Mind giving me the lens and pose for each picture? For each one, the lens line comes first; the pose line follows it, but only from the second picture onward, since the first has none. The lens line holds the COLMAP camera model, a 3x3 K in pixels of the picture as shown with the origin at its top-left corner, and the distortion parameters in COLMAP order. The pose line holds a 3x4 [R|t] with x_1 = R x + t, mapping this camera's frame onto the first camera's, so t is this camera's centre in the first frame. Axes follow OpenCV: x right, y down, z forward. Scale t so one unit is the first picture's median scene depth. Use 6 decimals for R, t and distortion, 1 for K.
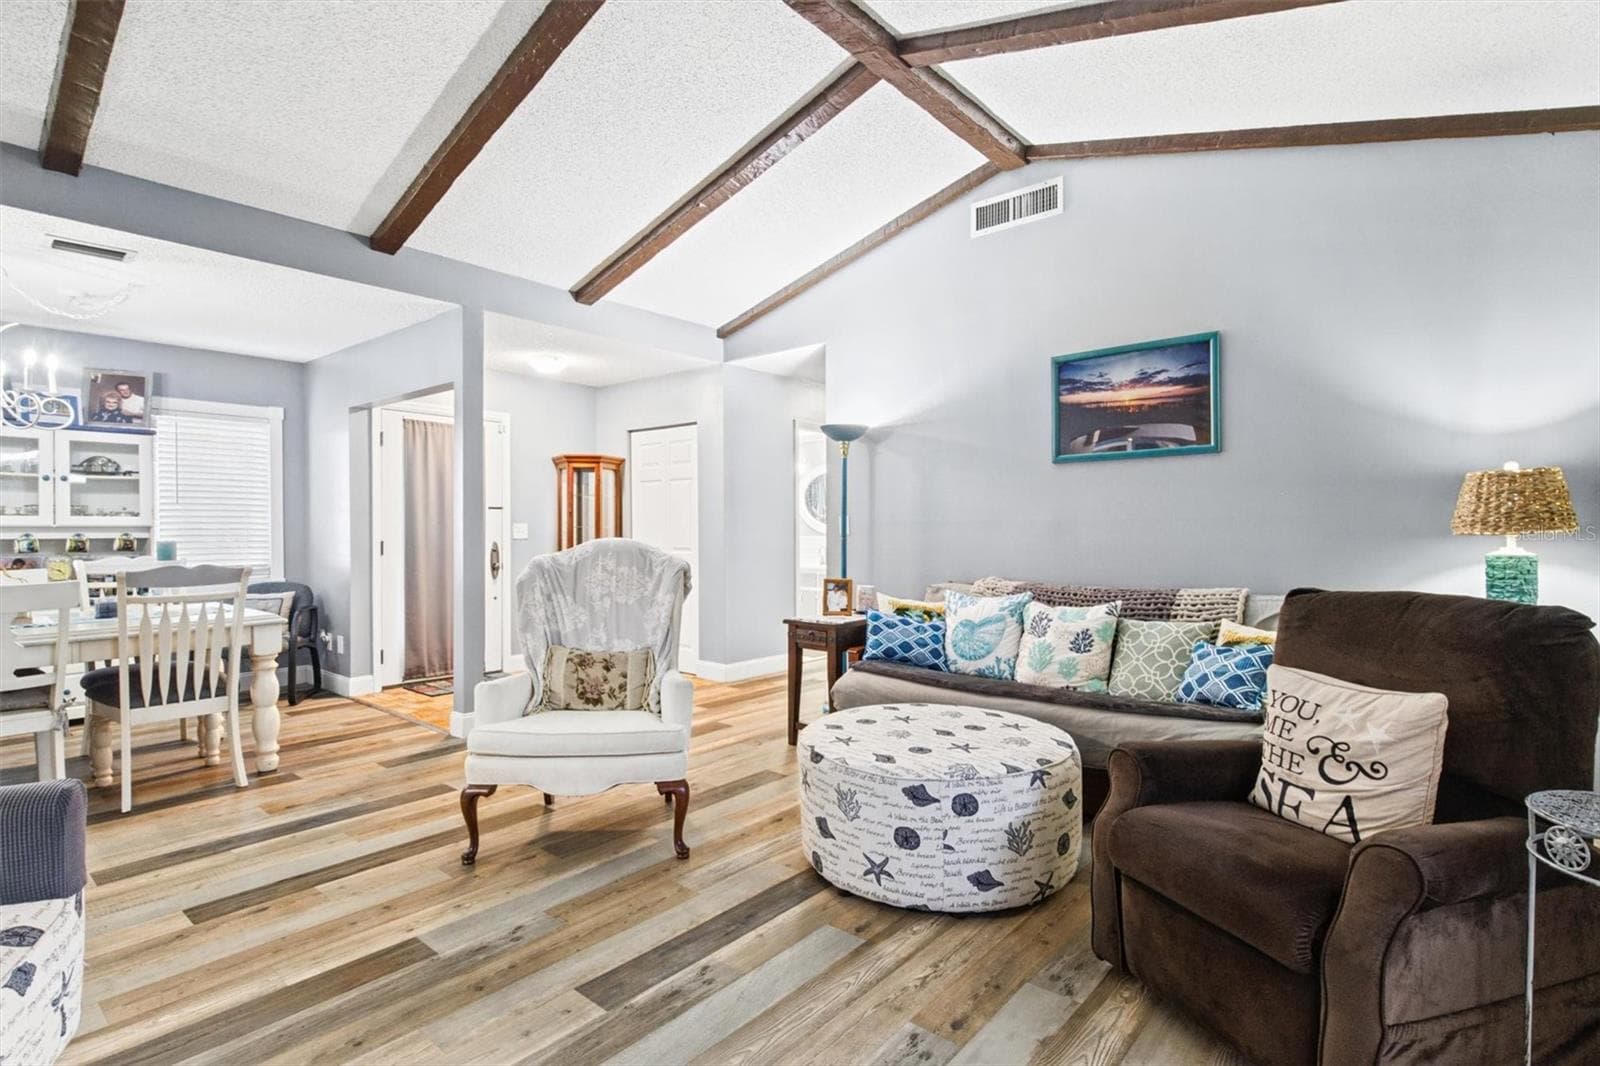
lens RADIAL K [[793.7, 0, 833.2], [0, 793.7, 538.0], [0, 0, 1]] dist [0.012408, -0.004290]
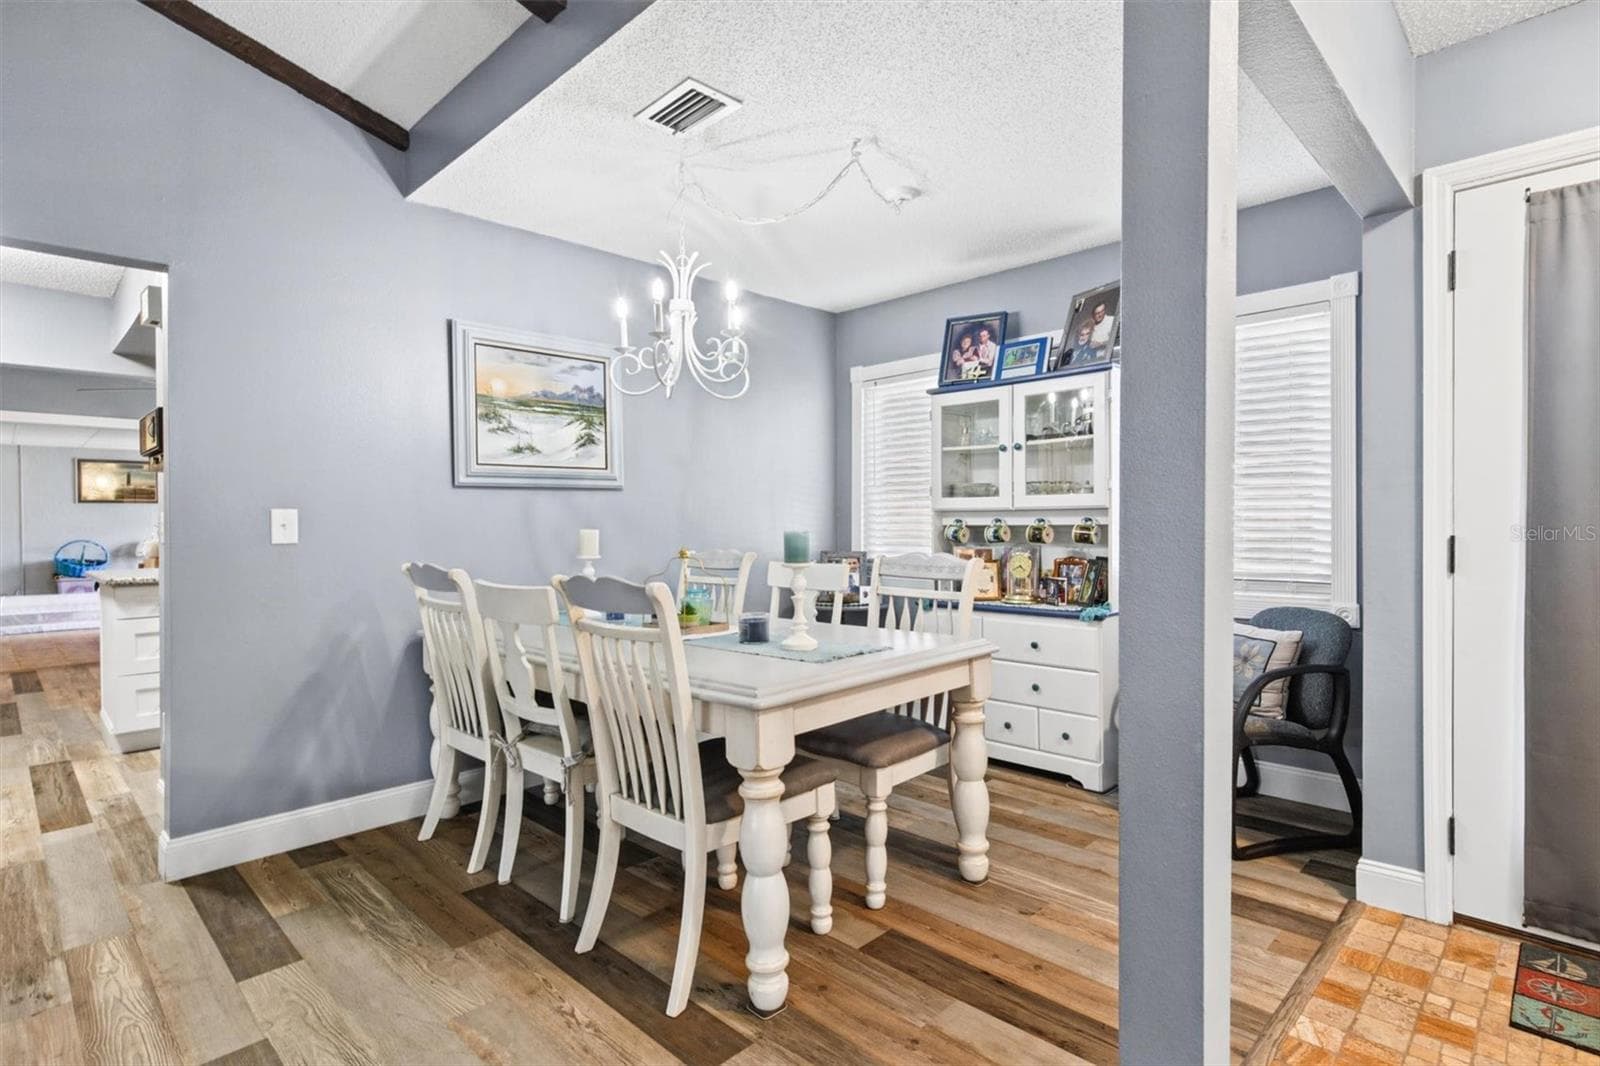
lens RADIAL K [[793.7, 0, 788.3], [0, 793.7, 525.9], [0, 0, 1]] dist [0.012408, -0.004290]
pose [[-0.092246, 0.007258, -0.995710, -0.209159], [-0.001751, 0.999971, 0.007452, -0.004412], [0.995735, 0.002430, -0.092231, 0.986454]]
